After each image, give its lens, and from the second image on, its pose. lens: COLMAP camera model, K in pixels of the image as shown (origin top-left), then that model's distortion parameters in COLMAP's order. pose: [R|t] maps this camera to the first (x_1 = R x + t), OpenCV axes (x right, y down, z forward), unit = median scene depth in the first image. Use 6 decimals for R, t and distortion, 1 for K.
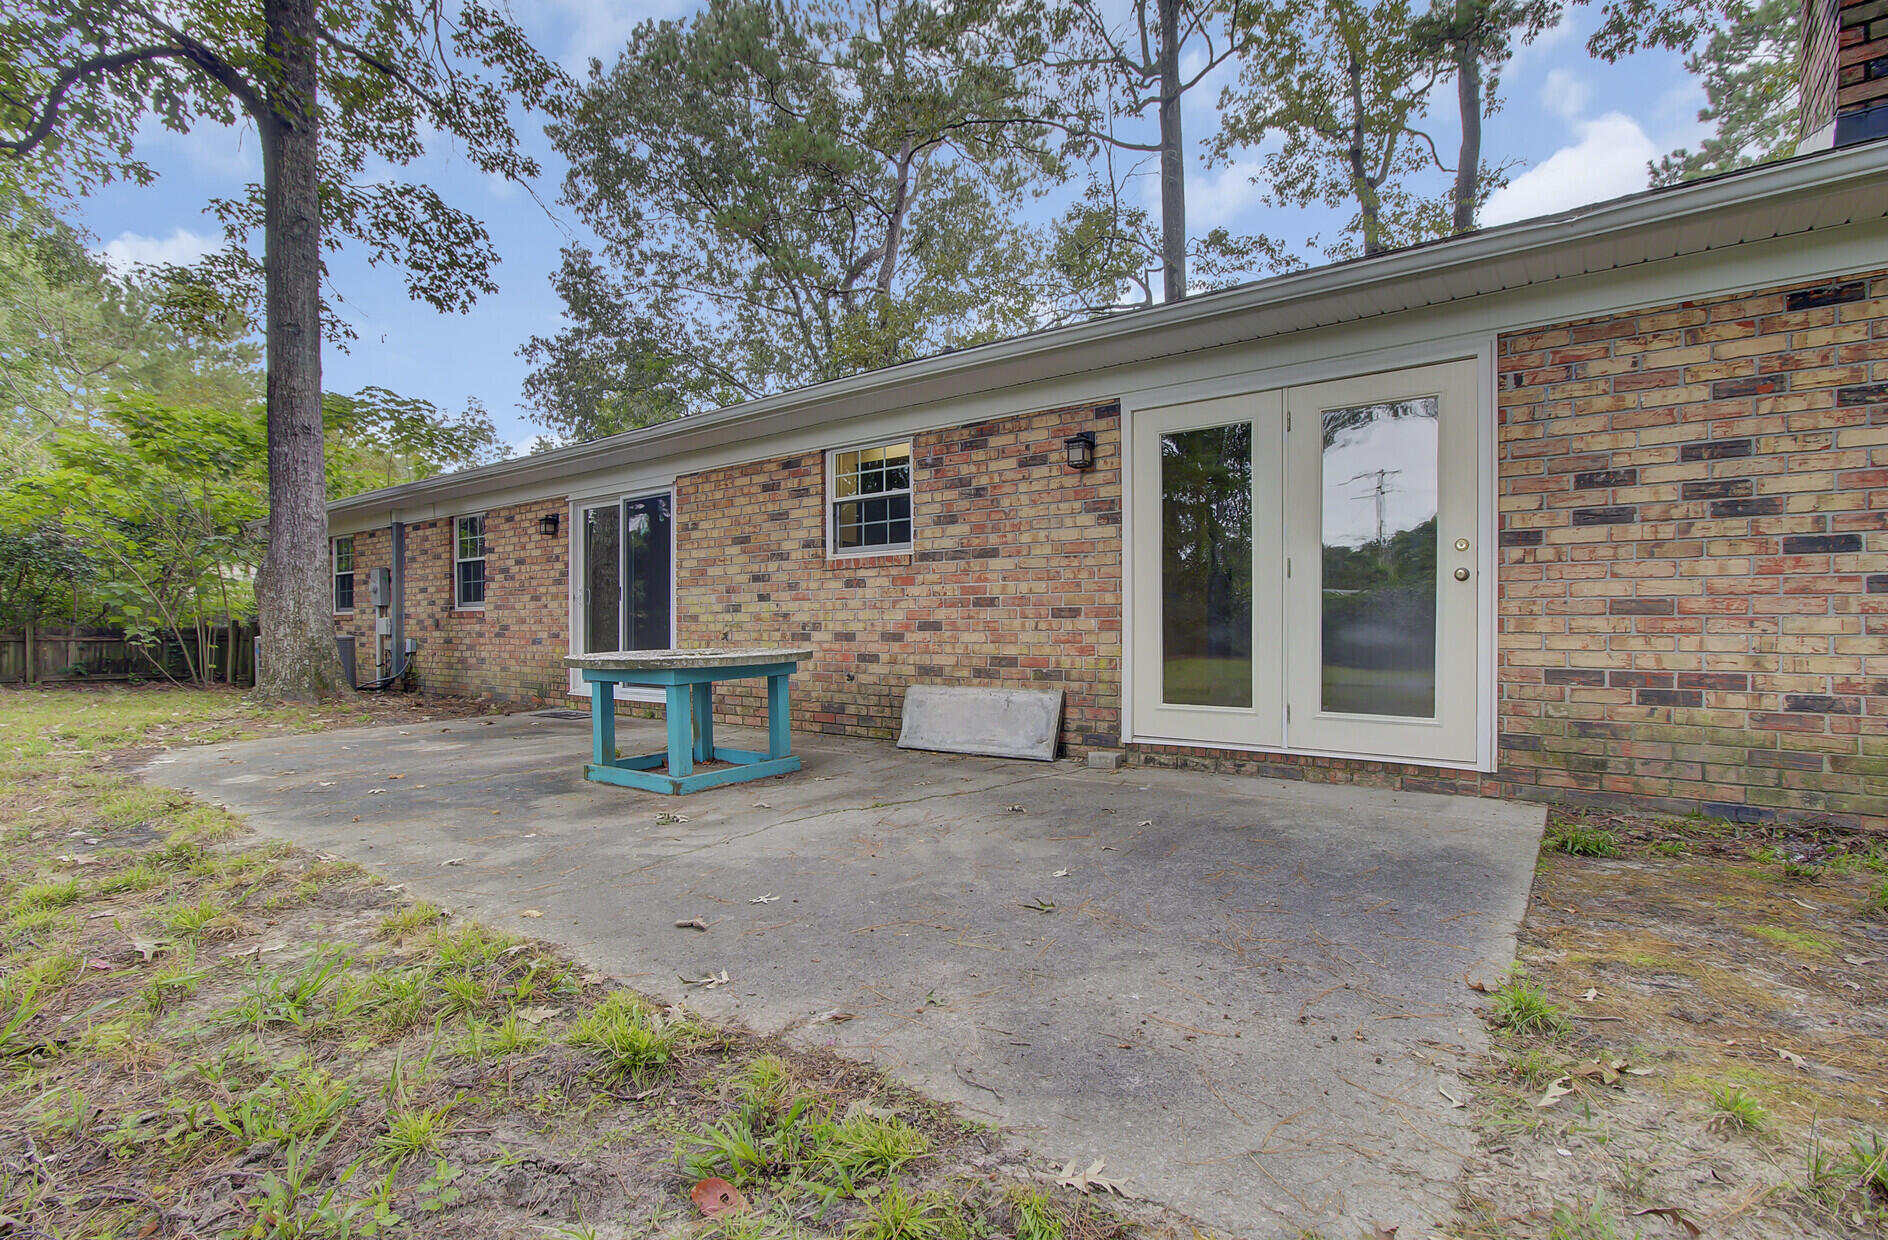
lens RADIAL K [[864.5, 0, 923.2], [0, 864.5, 634.6], [0, 0, 1]] dist [-0.004852, 0.005730]
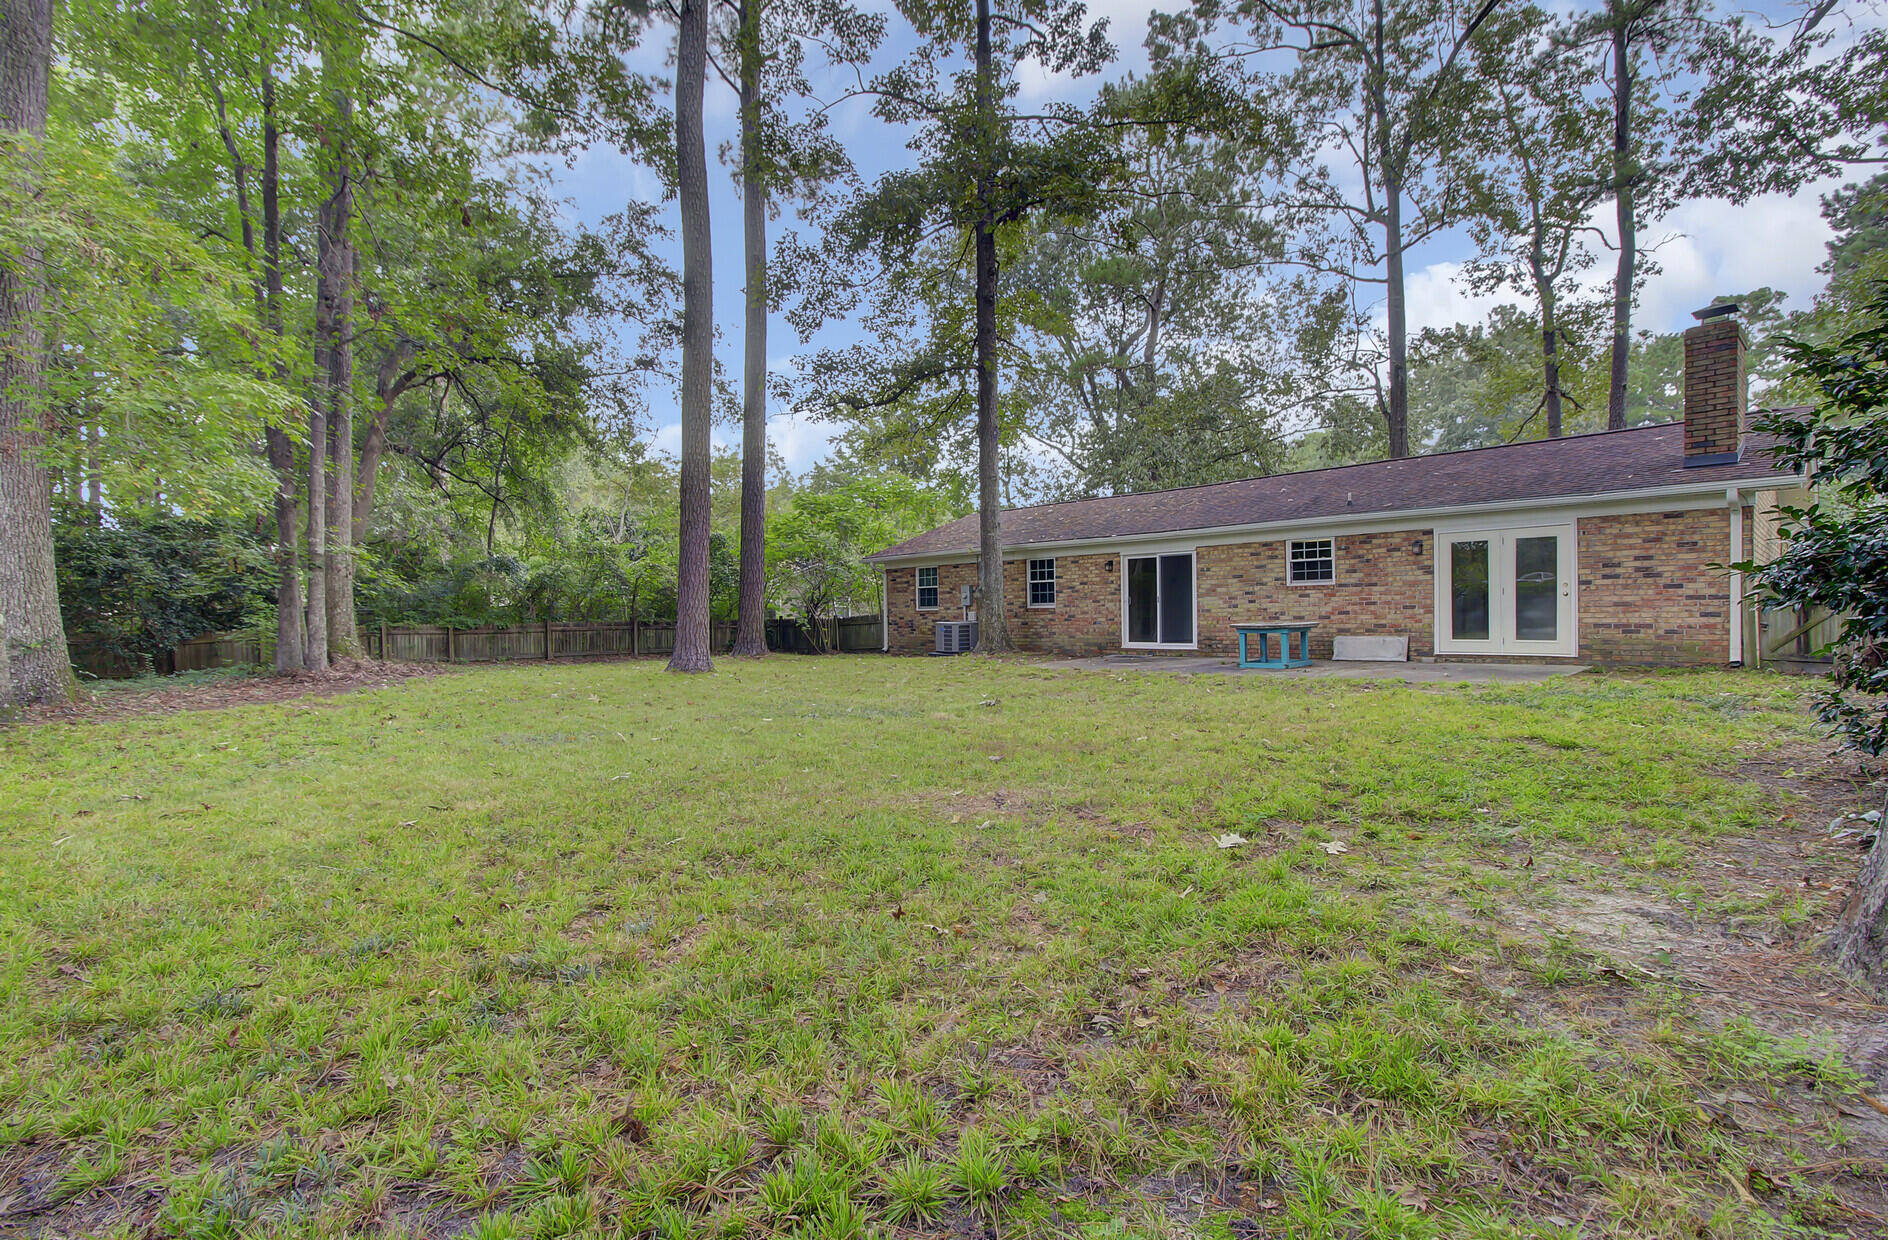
lens RADIAL K [[864.5, 0, 914.5], [0, 864.5, 627.1], [0, 0, 1]] dist [-0.004852, 0.005730]
pose [[0.985771, -0.013847, -0.167521, -0.994268], [0.015858, 0.999817, 0.010676, -0.017716], [0.167342, -0.013181, 0.985811, -2.095559]]
